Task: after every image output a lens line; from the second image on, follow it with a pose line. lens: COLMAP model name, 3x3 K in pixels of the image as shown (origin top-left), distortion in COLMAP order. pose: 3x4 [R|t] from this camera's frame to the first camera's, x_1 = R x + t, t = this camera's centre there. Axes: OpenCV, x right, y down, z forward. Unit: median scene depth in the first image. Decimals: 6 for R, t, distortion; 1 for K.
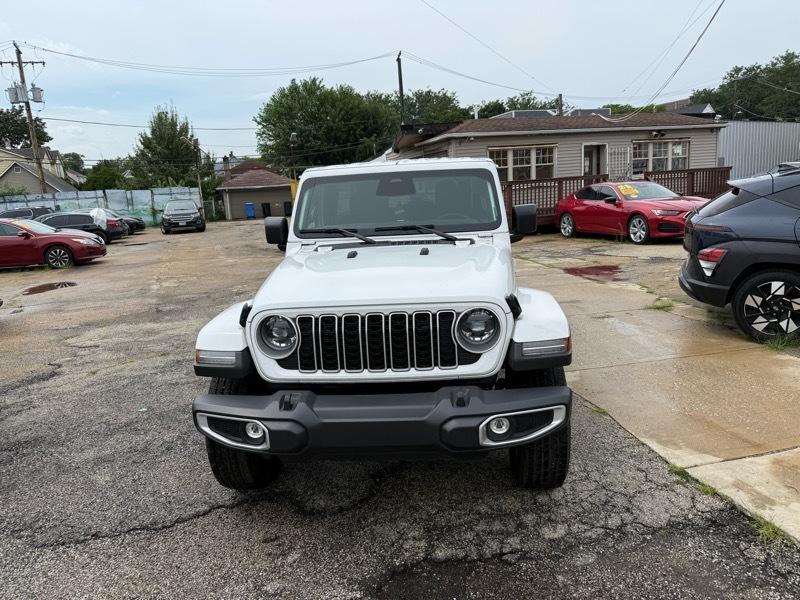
lens RADIAL K [[566.2, 0, 402.2], [0, 566.2, 297.5], [0, 0, 1]] dist [0.016713, -0.027258]
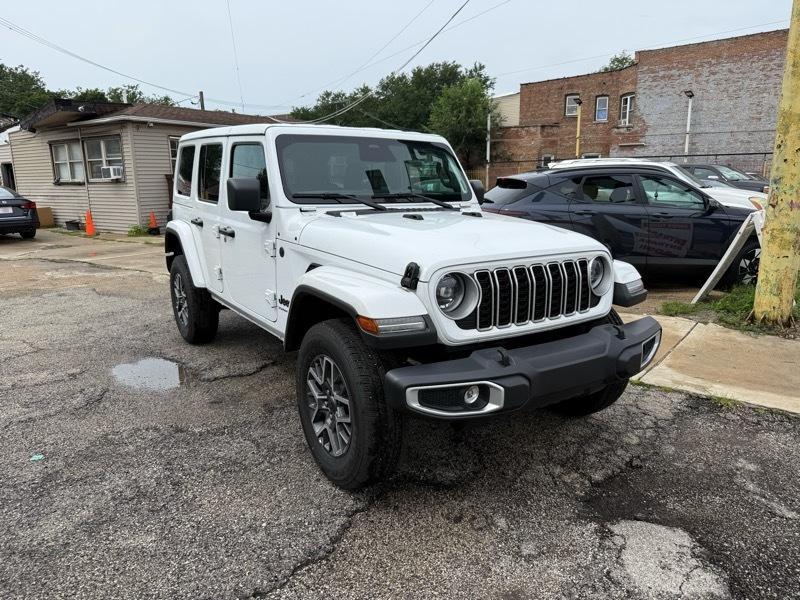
lens RADIAL K [[566.2, 0, 404.0], [0, 566.2, 301.6], [0, 0, 1]] dist [0.016713, -0.027258]
pose [[0.787233, -0.074999, 0.612078, -0.674472], [0.076327, 0.996795, 0.023970, 0.040326], [-0.611914, 0.027848, 0.790434, 0.259284]]
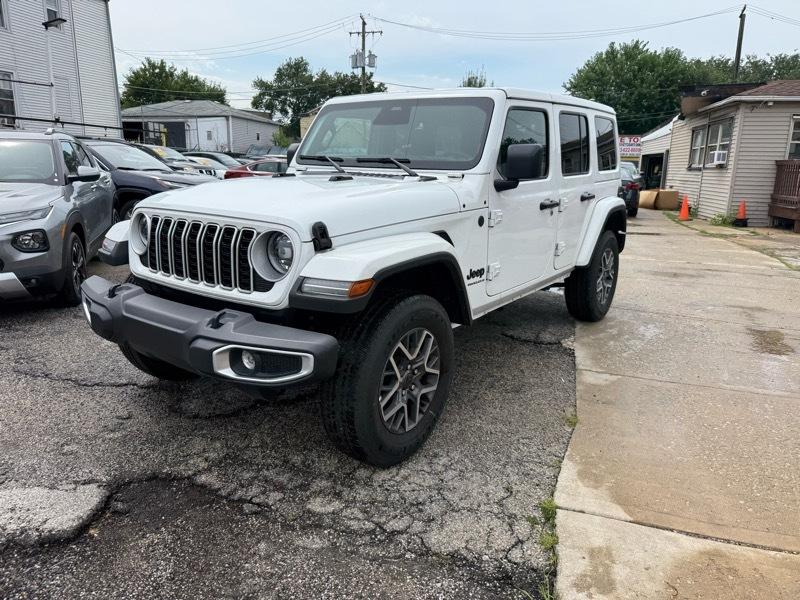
lens RADIAL K [[566.2, 0, 395.3], [0, 566.2, 293.8], [0, 0, 1]] dist [0.016713, -0.027258]
pose [[0.852108, 0.188979, -0.488056, 0.571359], [-0.168128, 0.981947, 0.086679, 0.006352], [0.495626, 0.008196, 0.868497, 0.247938]]
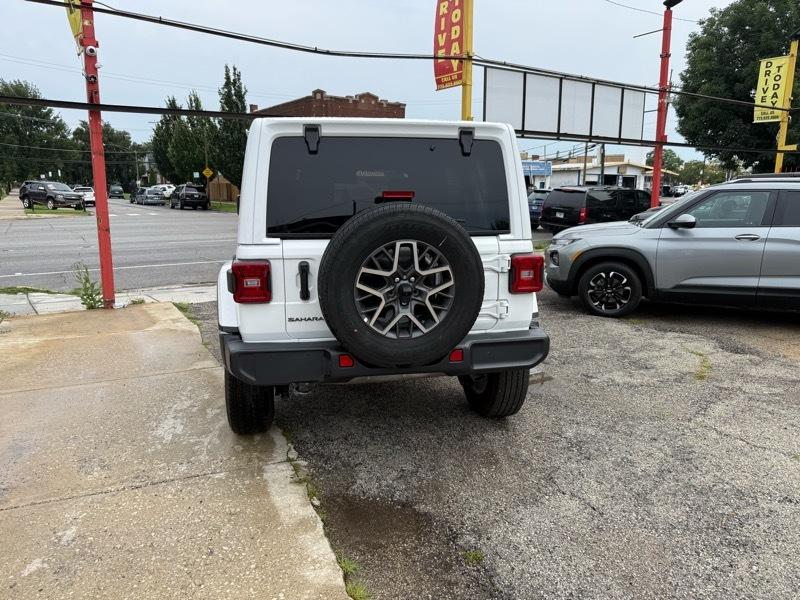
lens RADIAL K [[566.2, 0, 395.4], [0, 566.2, 296.5], [0, 0, 1]] dist [0.016713, -0.027258]
pose [[-0.963793, 0.104169, -0.245461, 0.268086], [0.002635, 0.924211, 0.381872, -0.519338], [0.266637, 0.367399, -0.891023, 2.728743]]
